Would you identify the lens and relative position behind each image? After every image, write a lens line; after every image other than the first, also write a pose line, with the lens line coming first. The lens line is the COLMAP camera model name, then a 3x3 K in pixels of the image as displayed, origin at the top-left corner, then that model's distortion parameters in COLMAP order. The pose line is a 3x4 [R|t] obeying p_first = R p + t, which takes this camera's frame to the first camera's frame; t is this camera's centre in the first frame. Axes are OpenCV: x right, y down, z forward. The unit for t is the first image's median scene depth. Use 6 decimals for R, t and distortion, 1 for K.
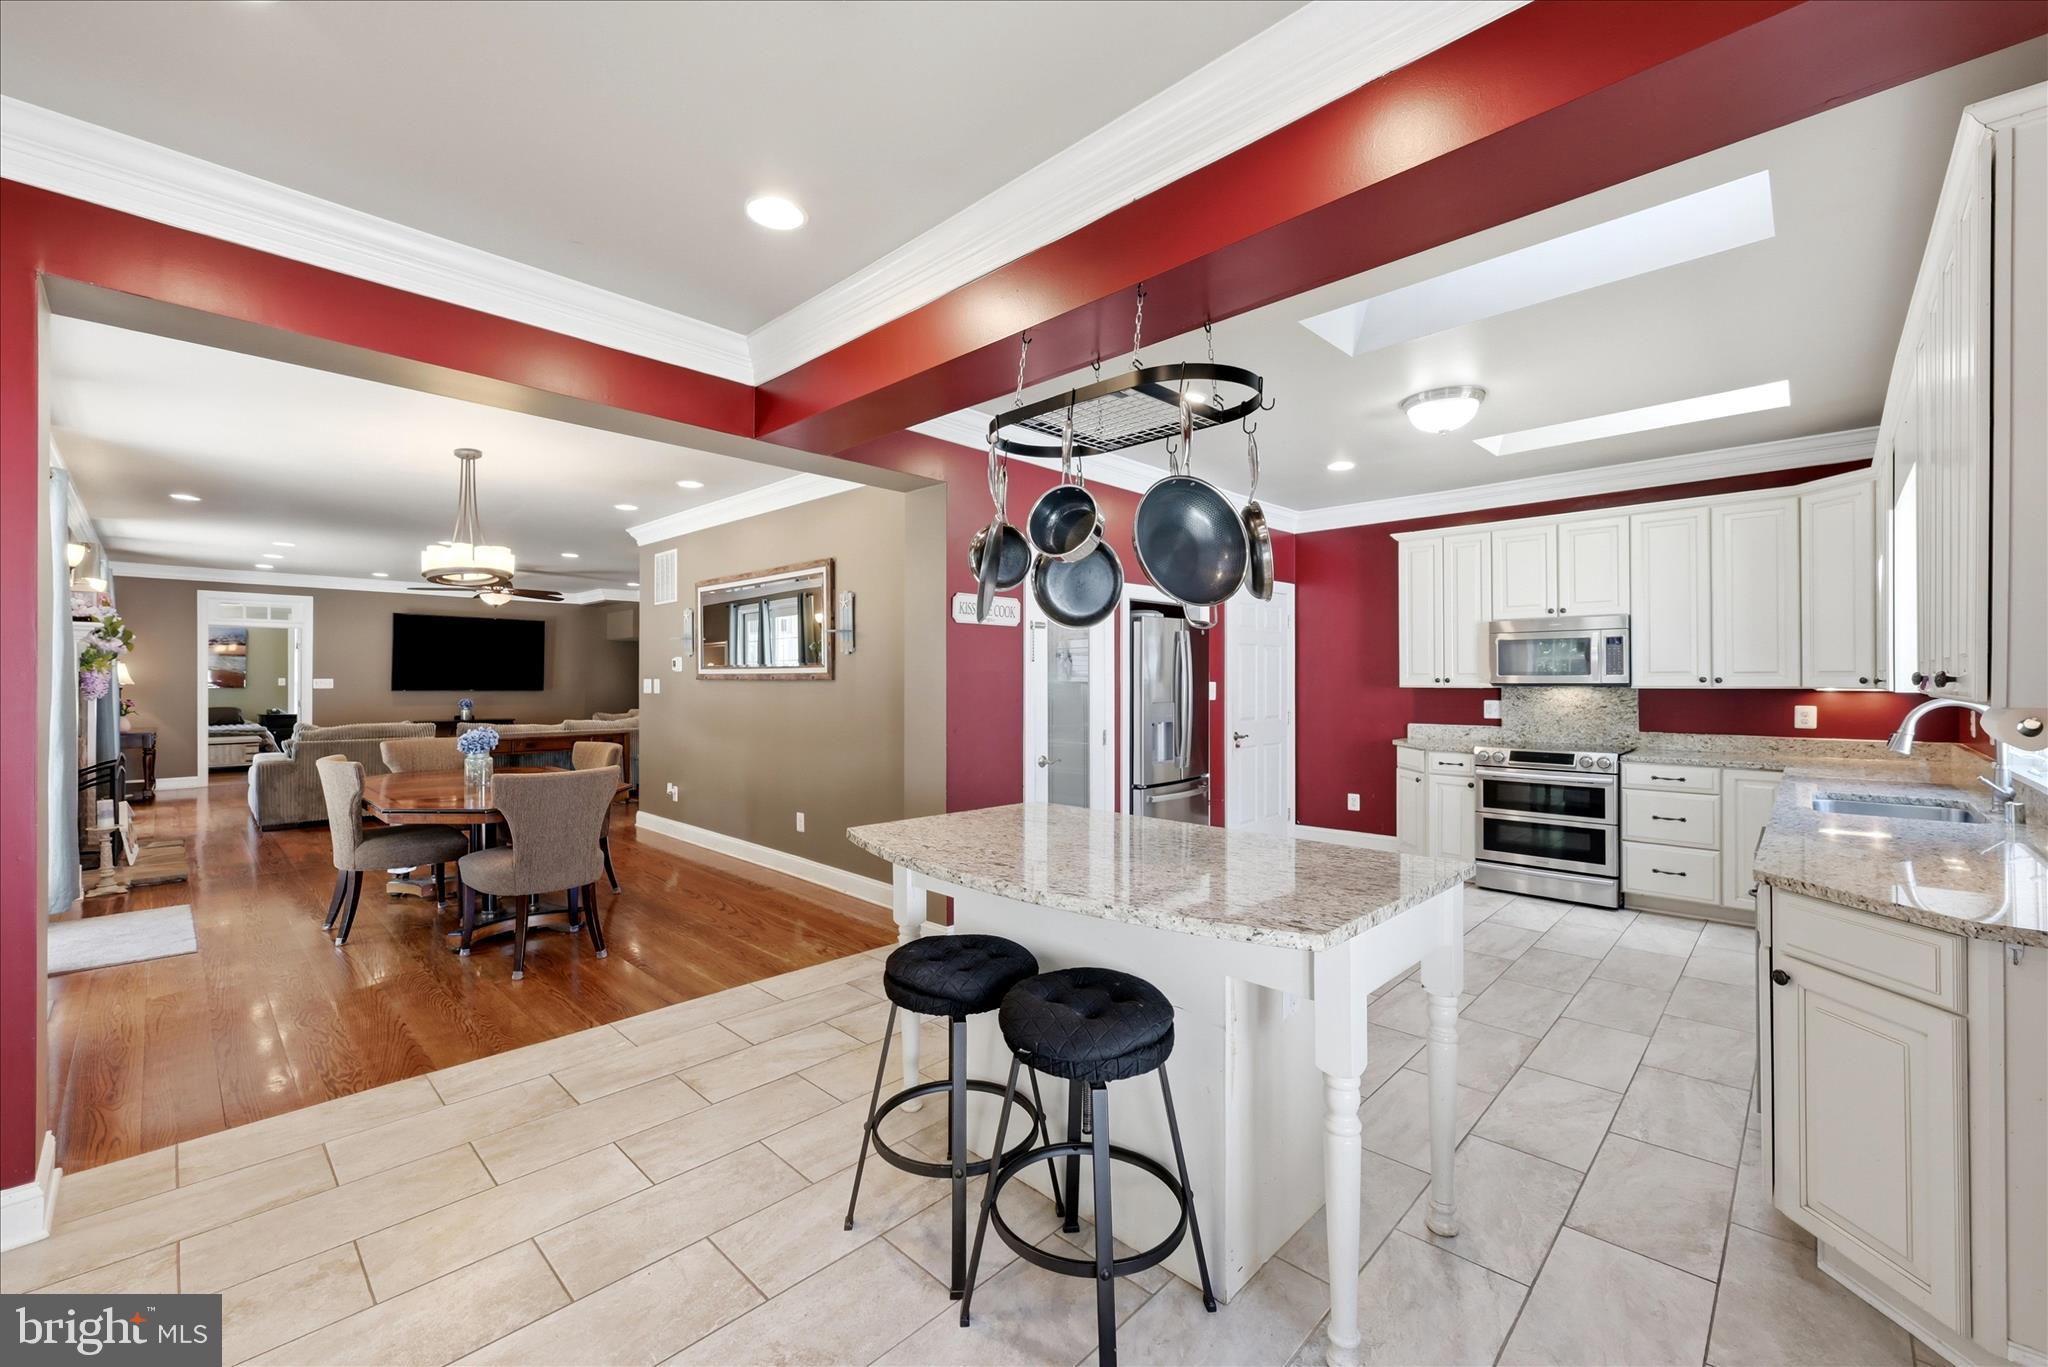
lens RADIAL K [[817.6, 0, 1024.0], [0, 817.6, 683.5], [0, 0, 1]] dist [-0.001548, -0.000146]
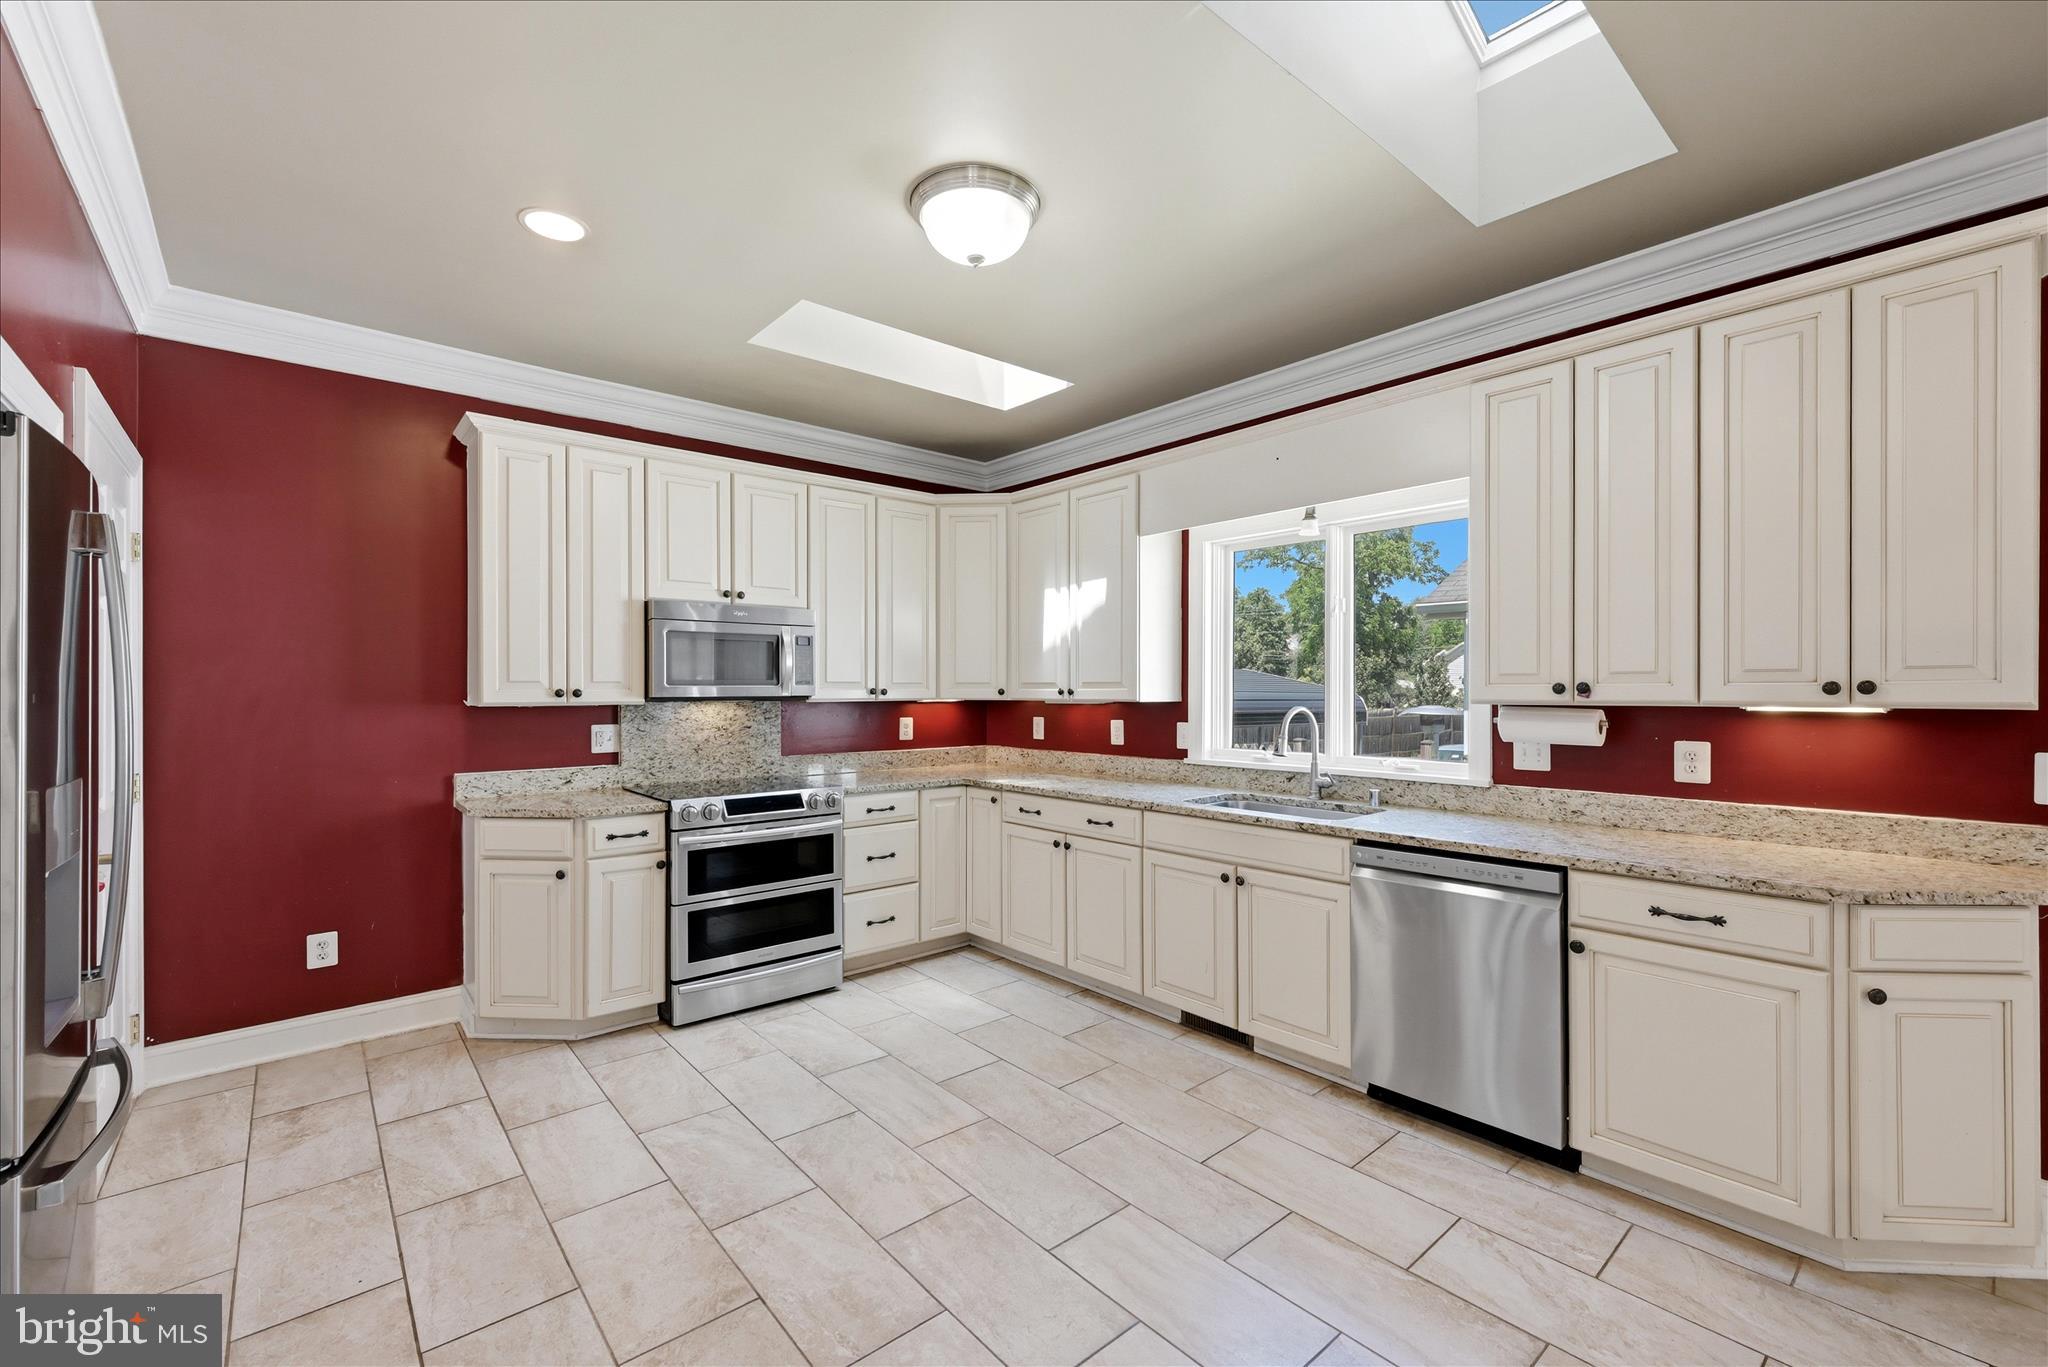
lens RADIAL K [[853.7, 0, 1017.3], [0, 853.7, 696.8], [0, 0, 1]] dist [-0.002068, -0.000270]
pose [[0.096320, -0.004250, 0.995341, -0.064507], [0.006274, 0.999974, 0.003663, -0.001264], [-0.995331, 0.005892, 0.096345, 0.735679]]
